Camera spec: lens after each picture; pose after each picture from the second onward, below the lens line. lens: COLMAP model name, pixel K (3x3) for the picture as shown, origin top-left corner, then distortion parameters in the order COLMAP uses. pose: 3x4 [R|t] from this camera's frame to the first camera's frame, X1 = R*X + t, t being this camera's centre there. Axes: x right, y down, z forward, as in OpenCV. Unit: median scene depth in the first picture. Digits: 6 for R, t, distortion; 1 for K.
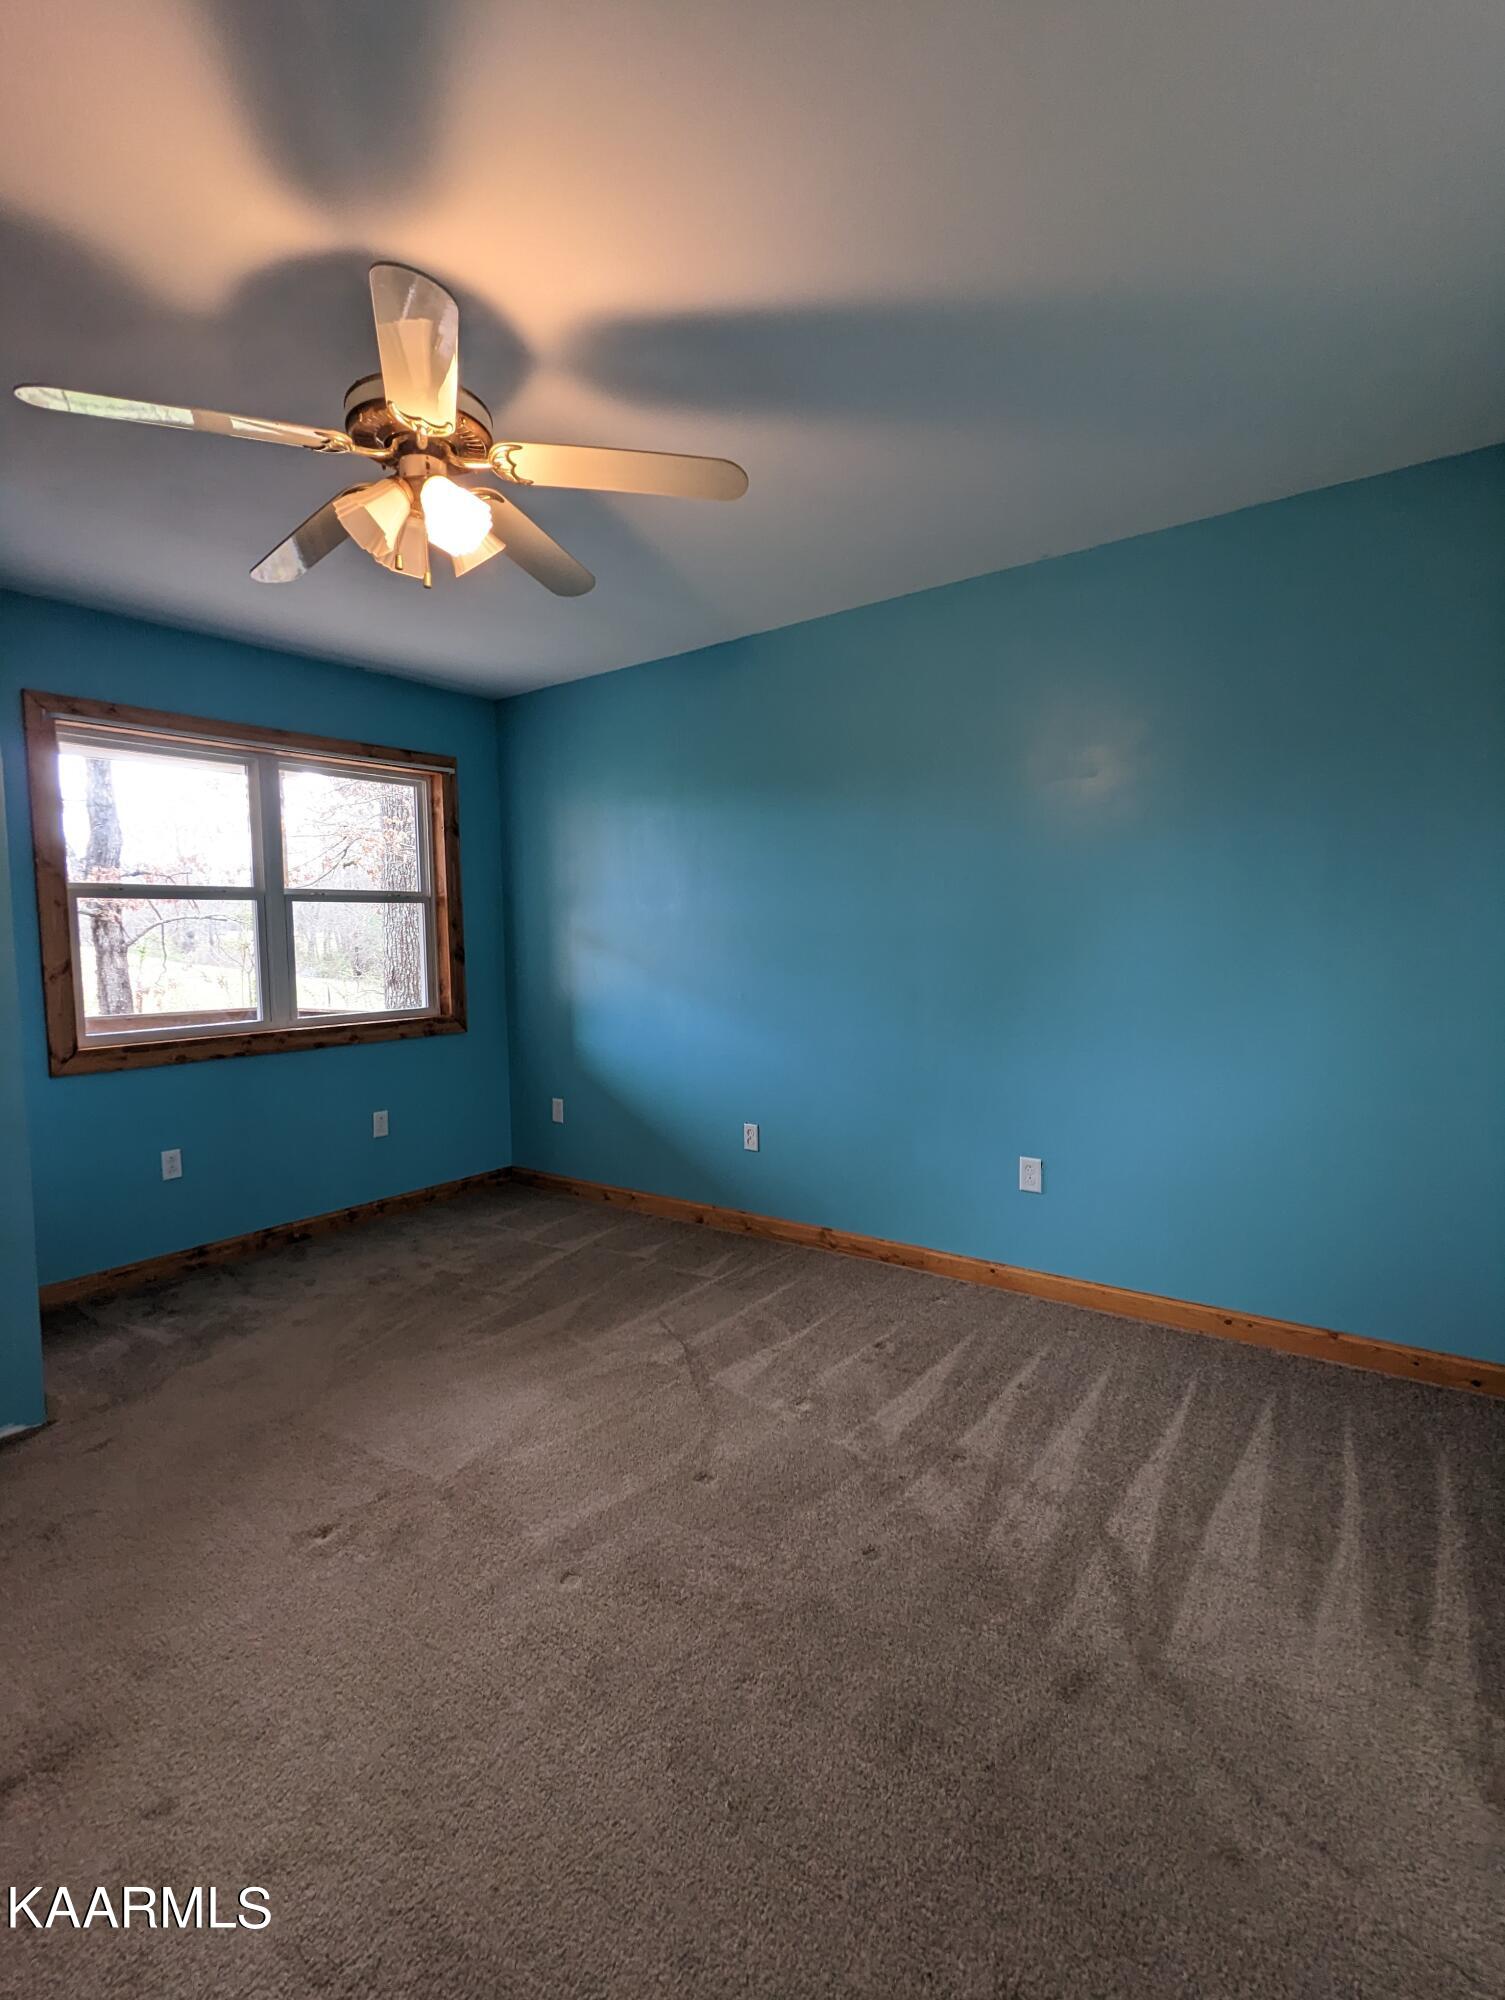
lens RADIAL K [[947.4, 0, 749.6], [0, 947.4, 1005.5], [0, 0, 1]] dist [0.003666, -0.001860]
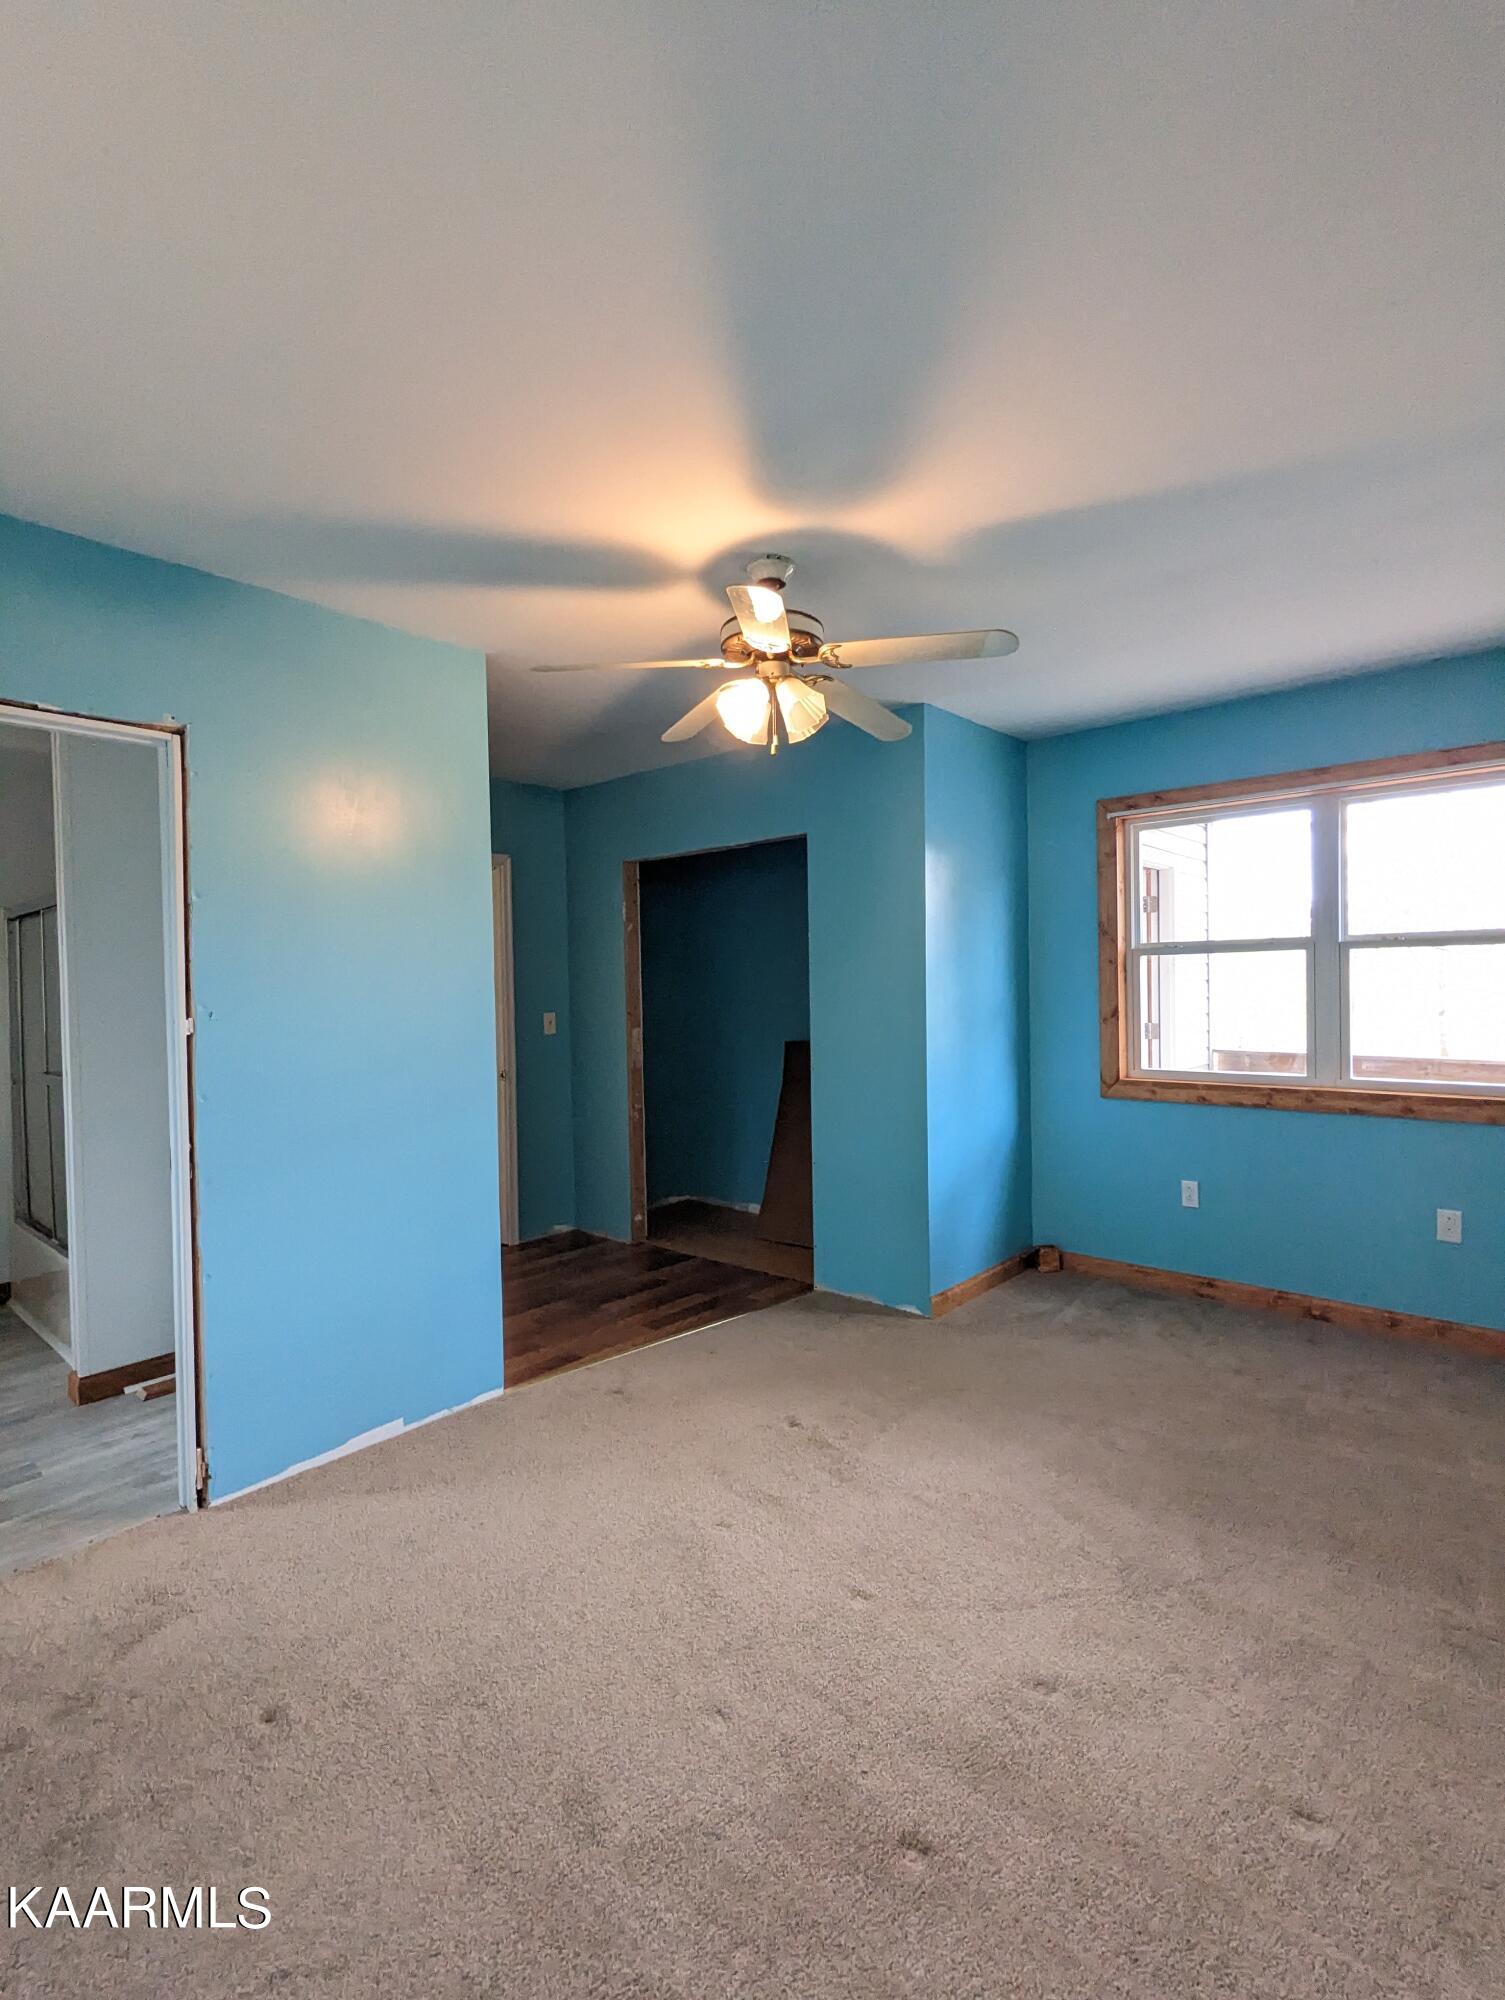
lens RADIAL K [[947.4, 0, 747.8], [0, 947.4, 1005.5], [0, 0, 1]] dist [0.003666, -0.001860]
pose [[-0.092389, 0.043249, -0.994783, 0.508112], [-0.056468, 0.997221, 0.048599, -0.072889], [0.994121, 0.060664, -0.089690, 0.551716]]
